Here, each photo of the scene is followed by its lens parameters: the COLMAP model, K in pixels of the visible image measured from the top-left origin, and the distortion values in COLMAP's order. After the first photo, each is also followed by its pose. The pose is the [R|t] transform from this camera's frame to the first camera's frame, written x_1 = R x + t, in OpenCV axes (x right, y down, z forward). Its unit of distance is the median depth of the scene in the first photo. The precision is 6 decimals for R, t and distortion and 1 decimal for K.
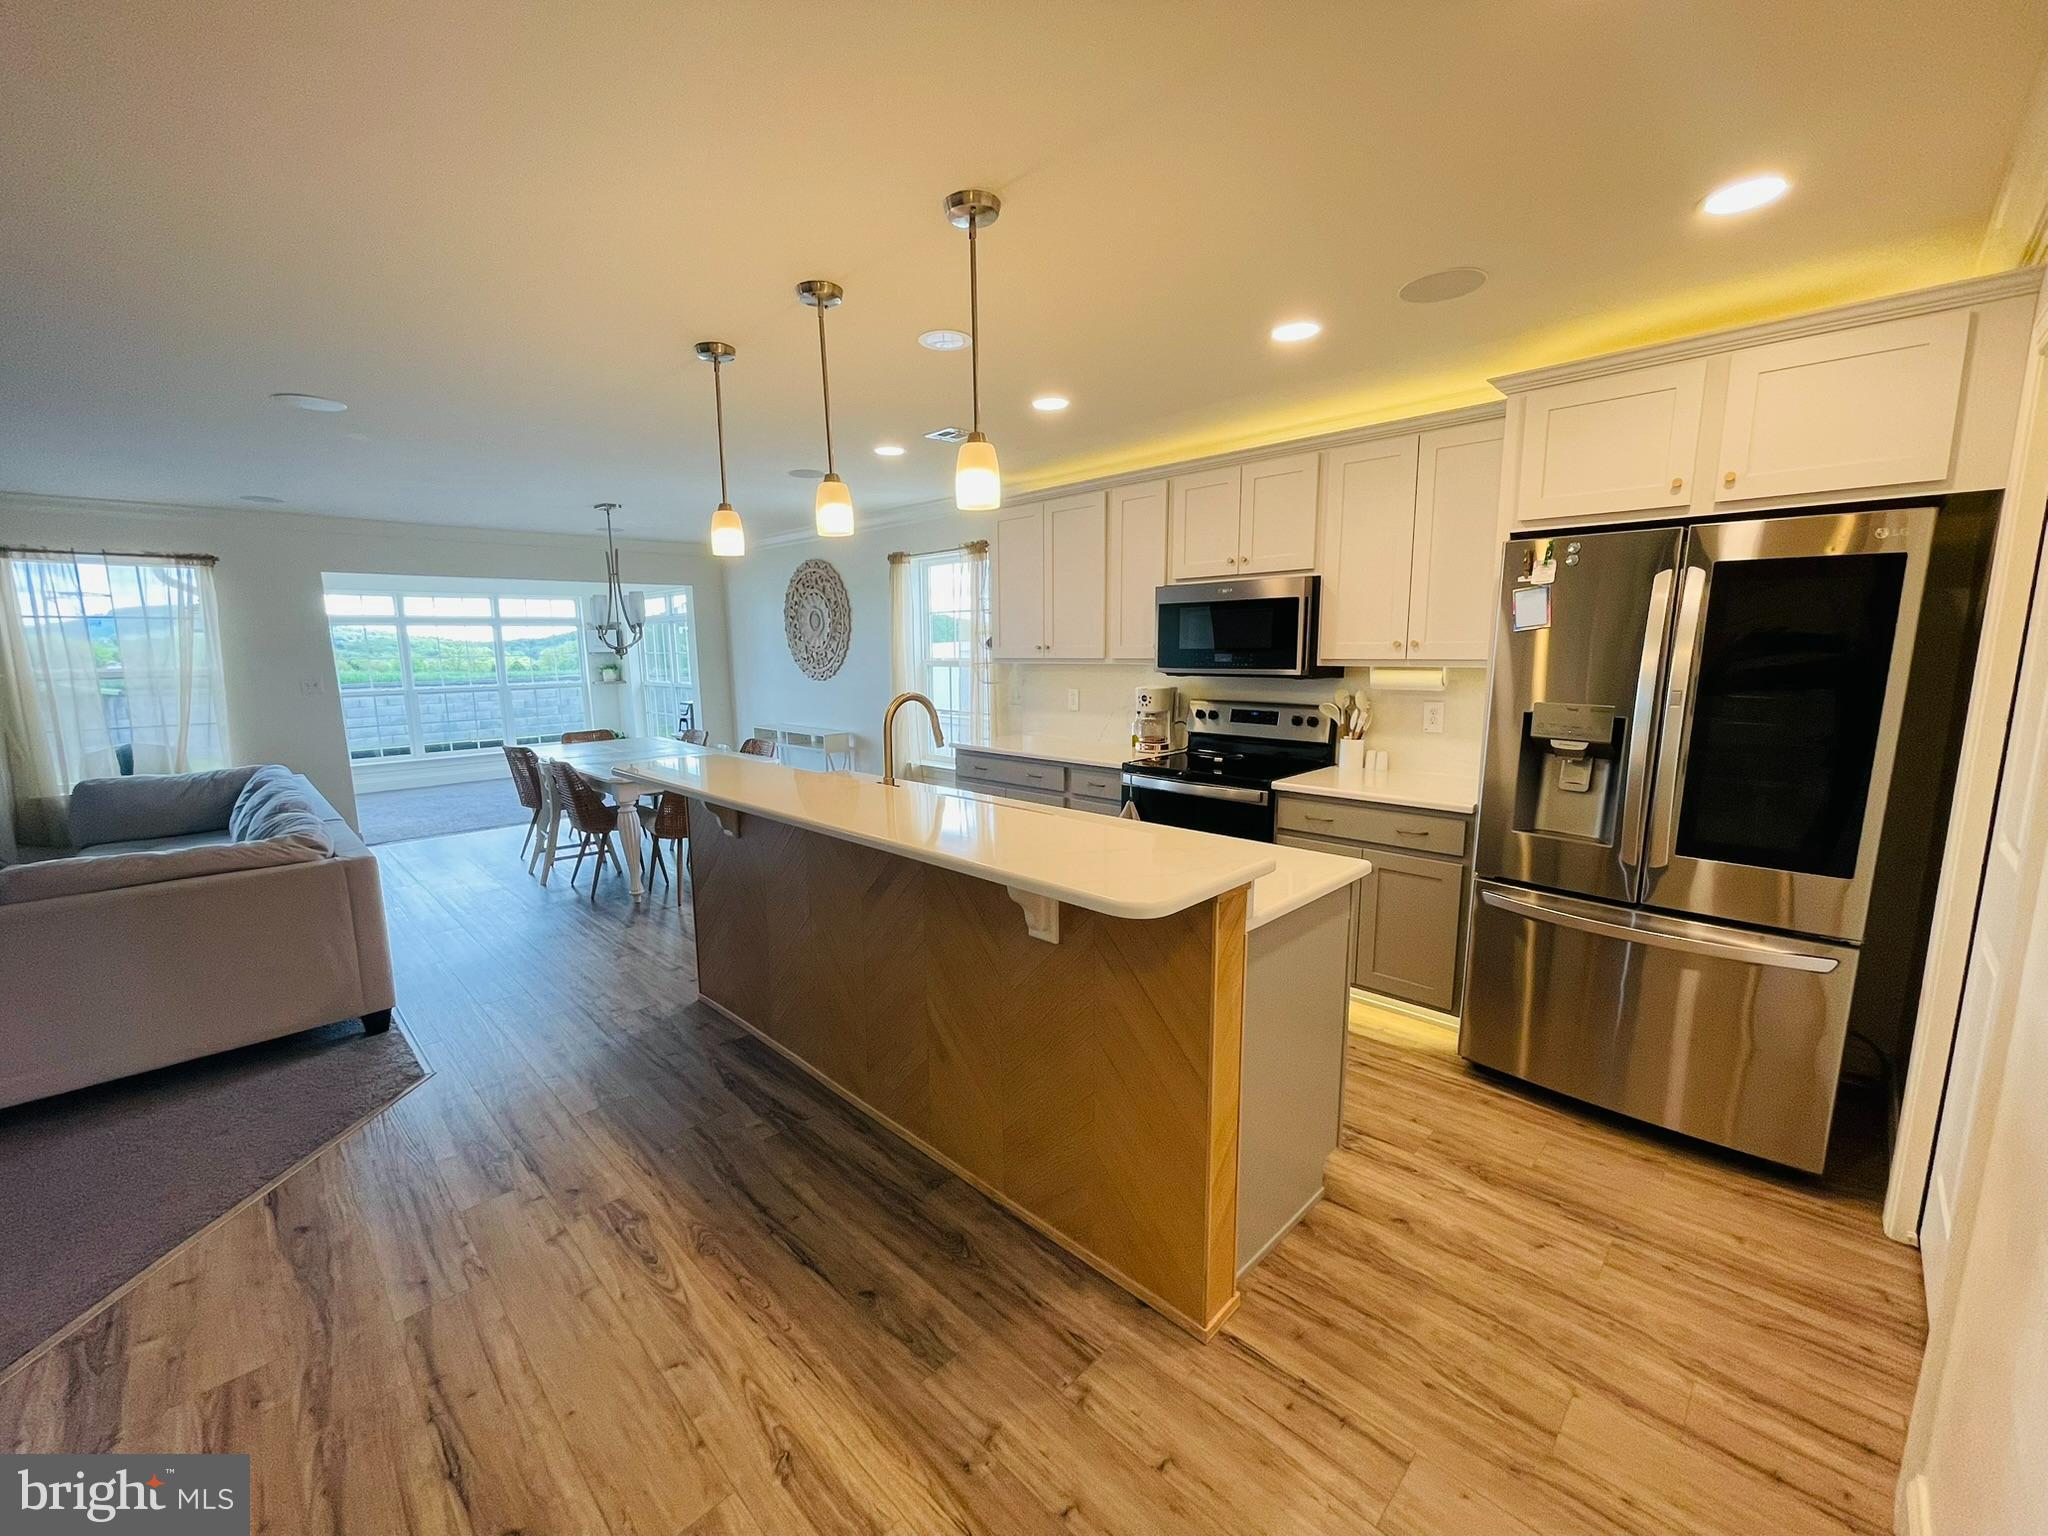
lens RADIAL K [[817.0, 0, 1024.0], [0, 817.0, 768.0], [0, 0, 1]] dist [0.018232, -0.007371]
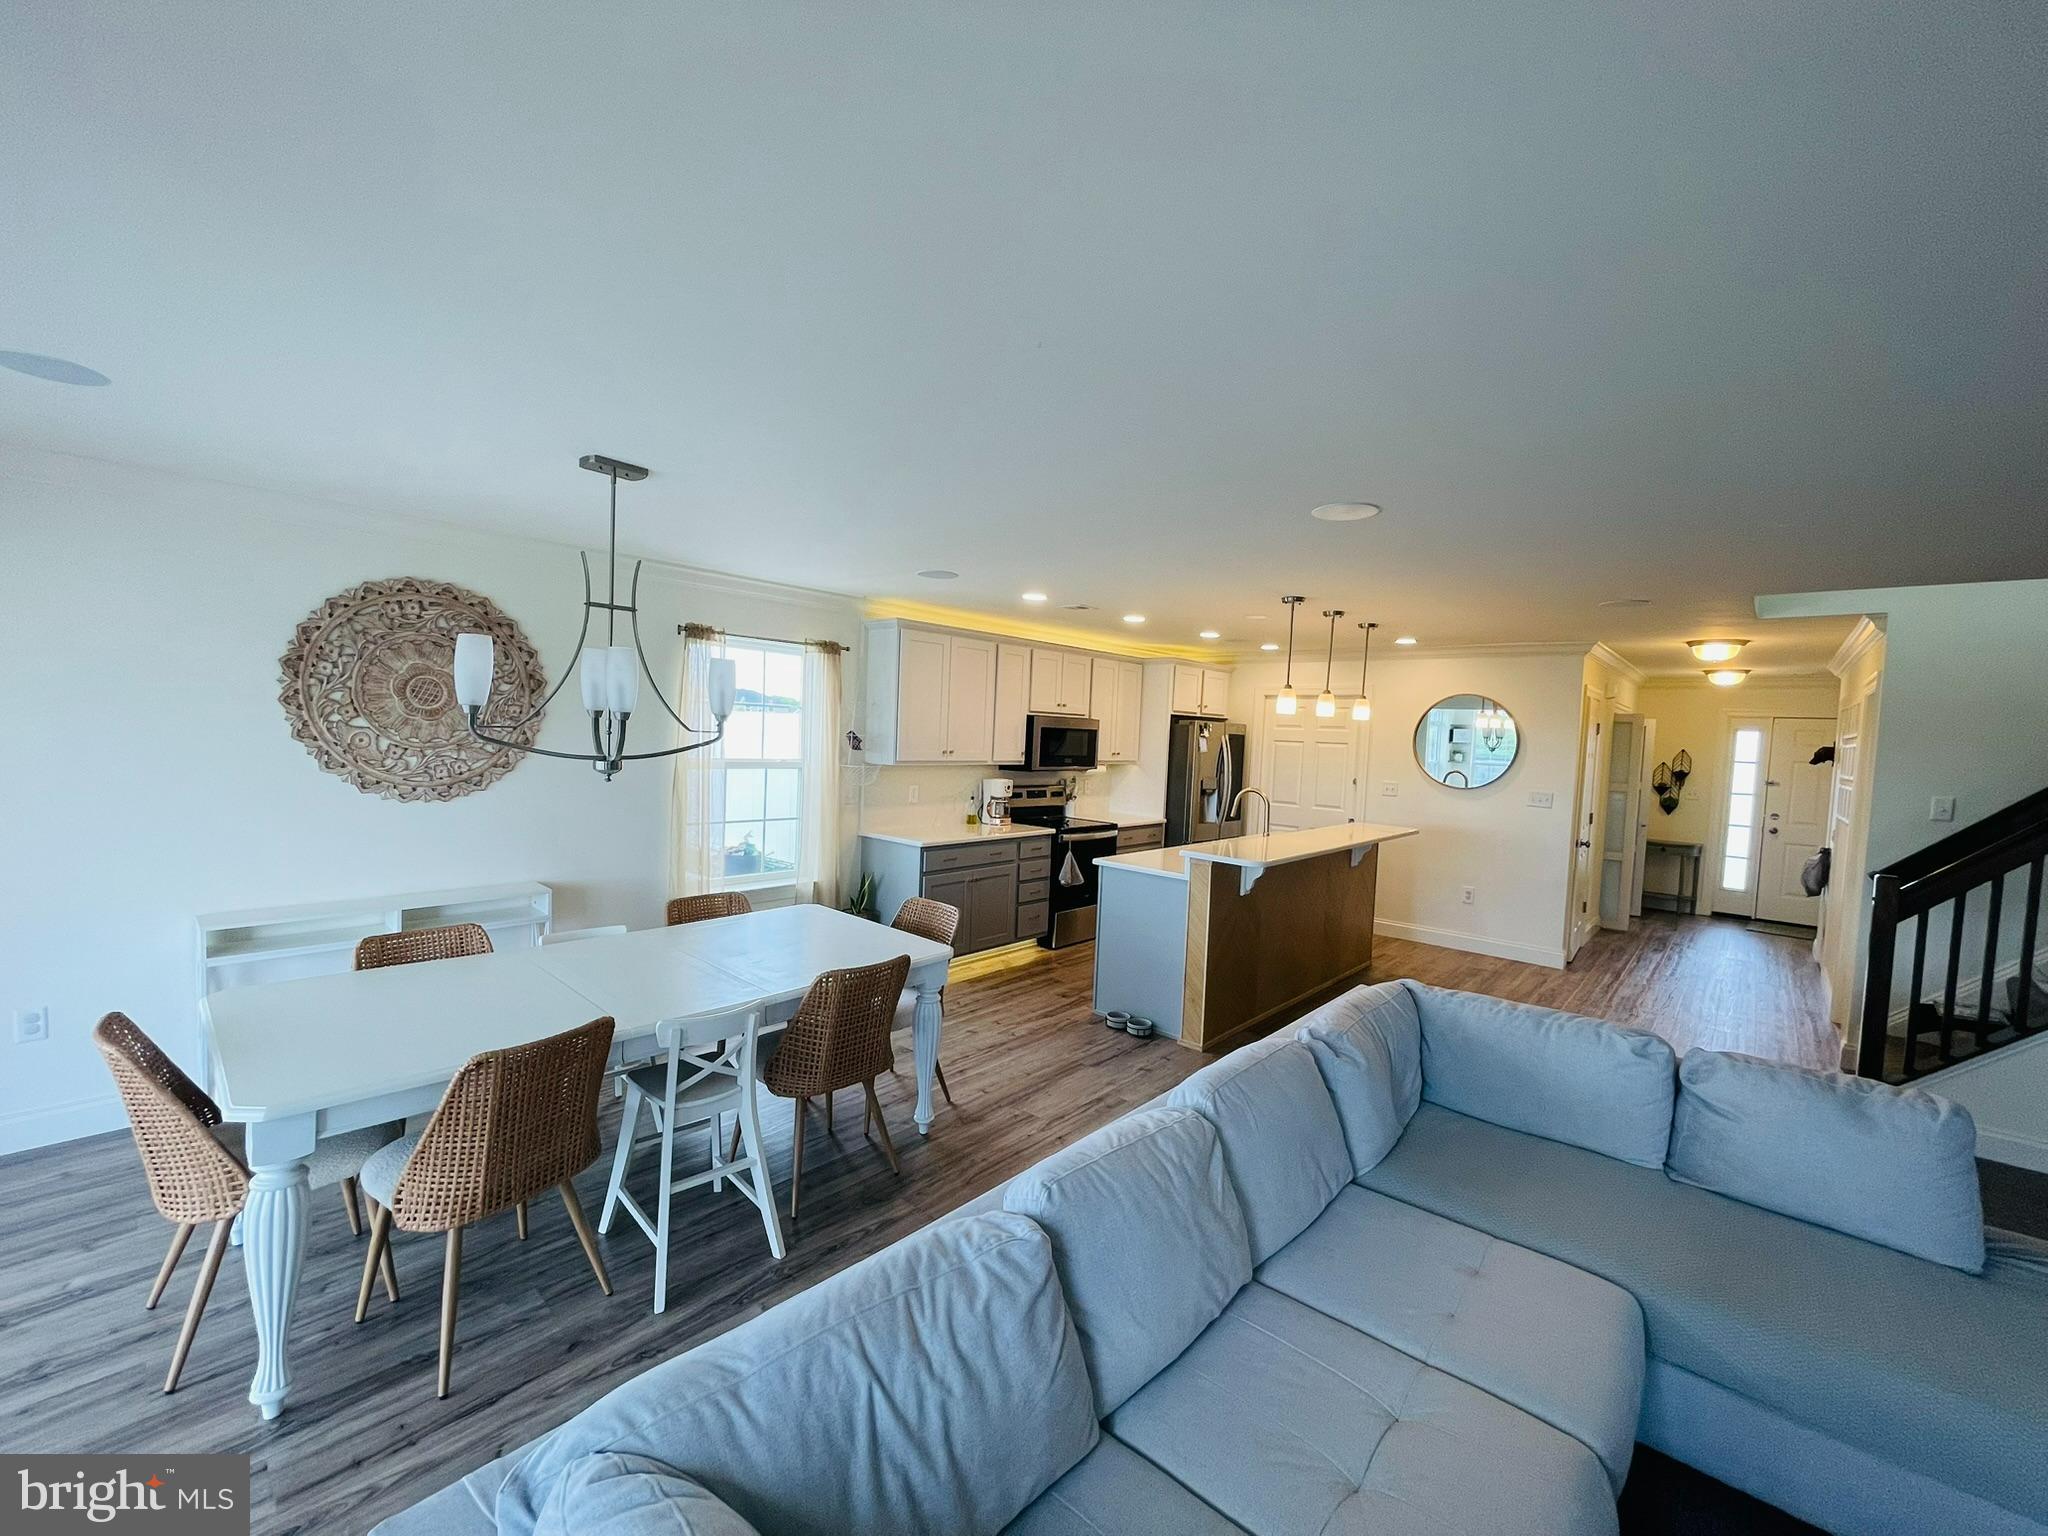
lens RADIAL K [[817.0, 0, 1024.0], [0, 817.0, 768.0], [0, 0, 1]] dist [0.018232, -0.007371]
pose [[-0.052026, -0.029603, 0.998207, -1.108254], [0.117974, 0.992379, 0.035579, -0.143049], [-0.991653, 0.119613, -0.048137, 0.884593]]
